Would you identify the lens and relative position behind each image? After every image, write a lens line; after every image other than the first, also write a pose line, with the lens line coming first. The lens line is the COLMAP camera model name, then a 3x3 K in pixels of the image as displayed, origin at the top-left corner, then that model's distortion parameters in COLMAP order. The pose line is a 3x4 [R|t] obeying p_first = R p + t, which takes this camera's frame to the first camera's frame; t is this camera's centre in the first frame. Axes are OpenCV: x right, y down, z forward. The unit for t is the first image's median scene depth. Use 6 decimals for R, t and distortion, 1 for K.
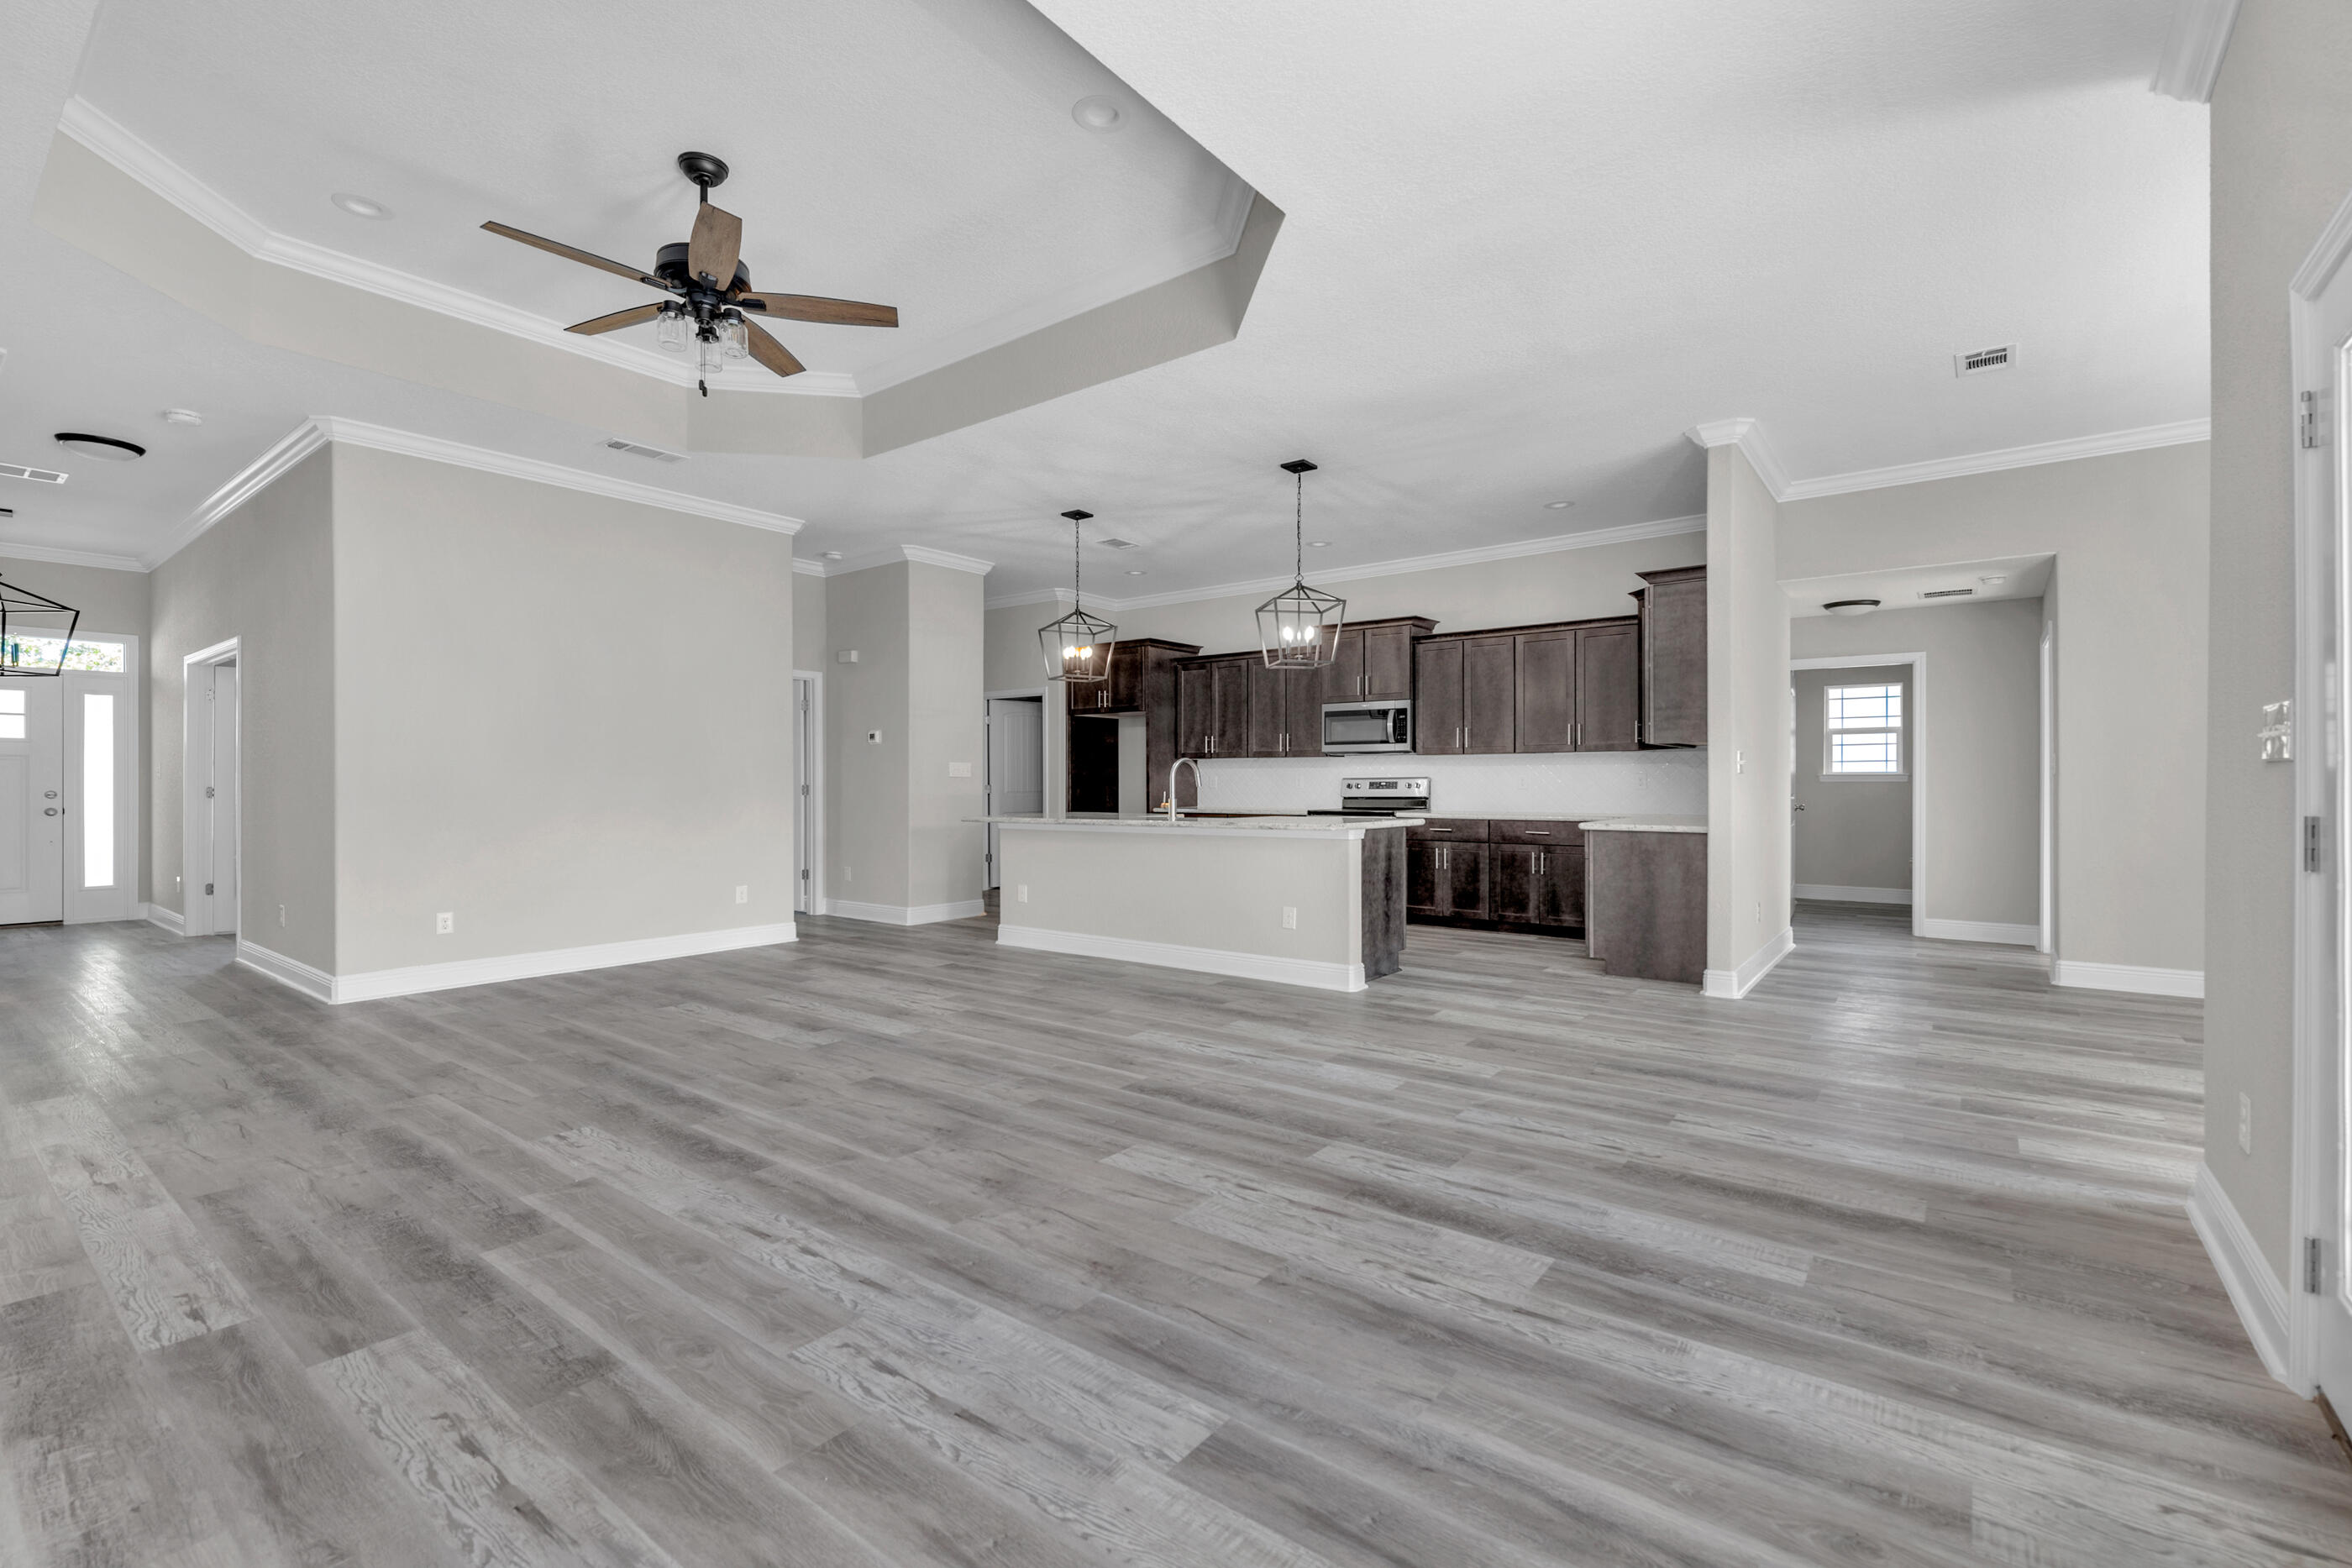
lens RADIAL K [[1031.0, 0, 1096.7], [0, 1031.0, 788.4], [0, 0, 1]] dist [-0.001154, -0.001243]
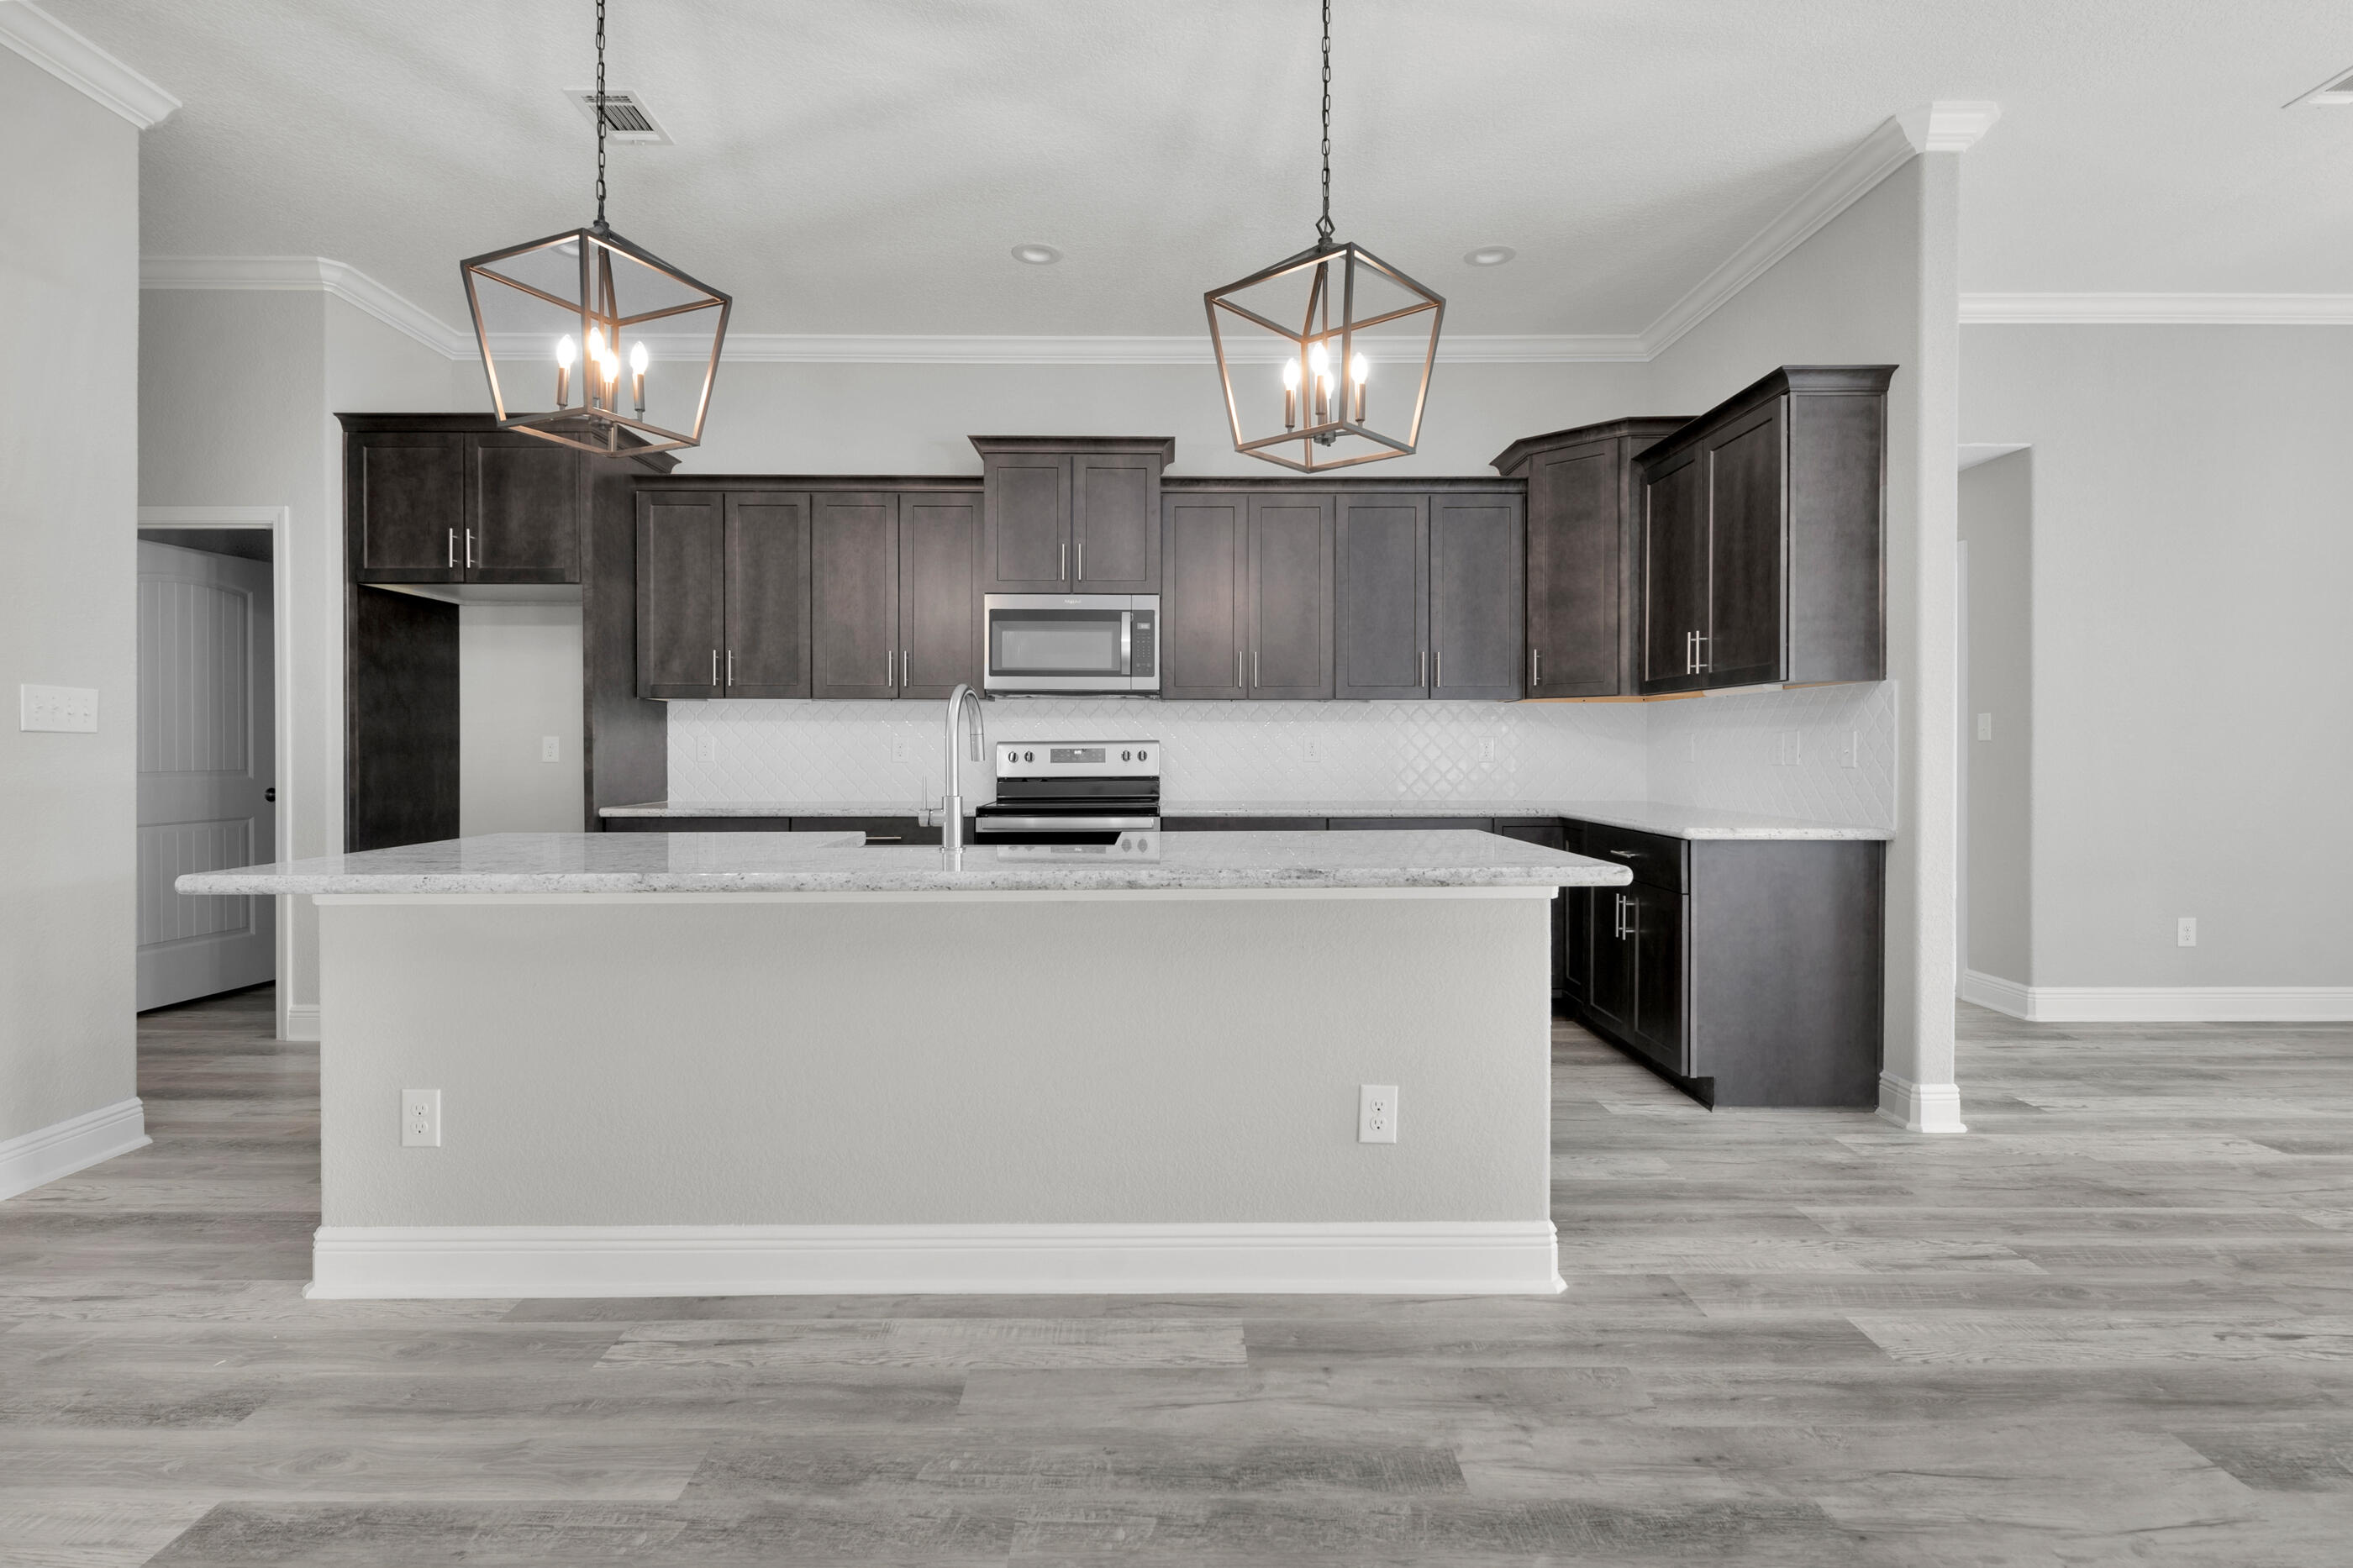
lens RADIAL K [[1262.8, 0, 1147.7], [0, 1262.8, 780.8], [0, 0, 1]] dist [-0.000507, -0.000735]
pose [[0.769608, -0.014912, 0.638343, -0.164845], [0.000156, 0.999732, 0.023166, -0.007530], [-0.638517, -0.017729, 0.769403, 0.673619]]
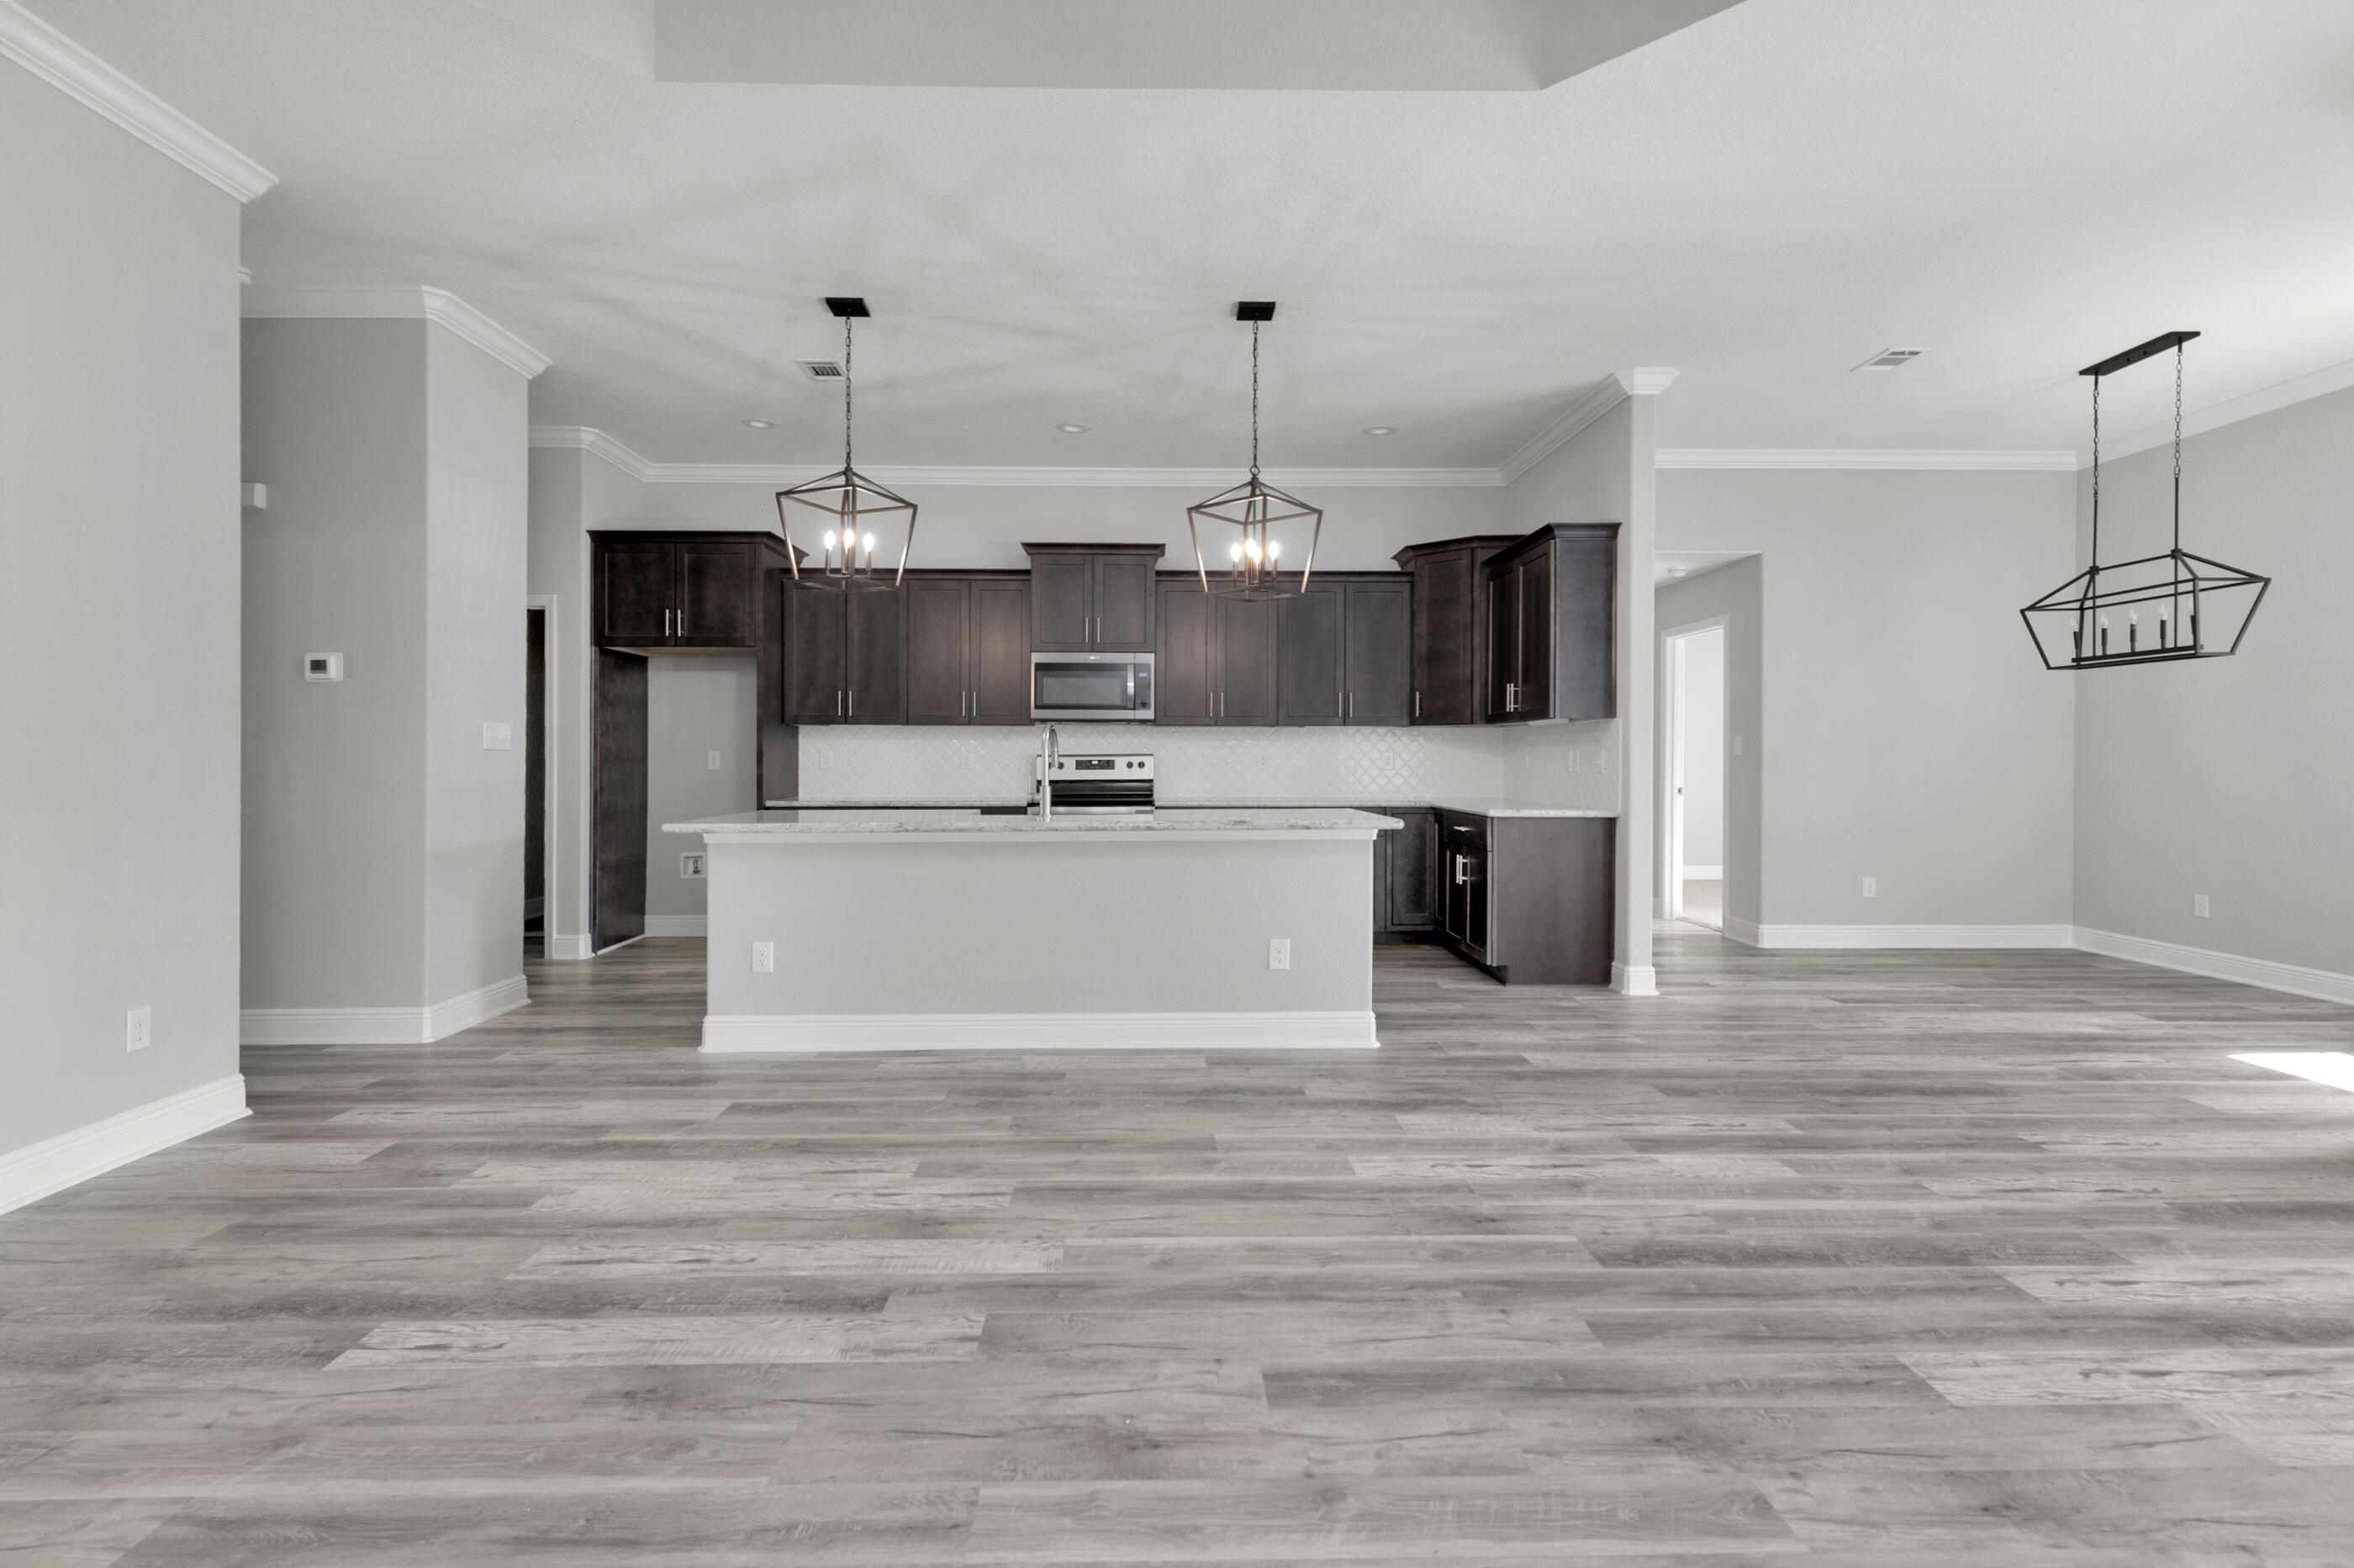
lens RADIAL K [[1268.7, 0, 1161.6], [0, 1268.7, 772.3], [0, 0, 1]] dist [0.013471, -0.001871]
pose [[0.753069, -0.004036, 0.657929, -0.424894], [0.001408, 0.999989, 0.004524, -0.002820], [-0.657940, -0.002481, 0.753066, 0.386284]]
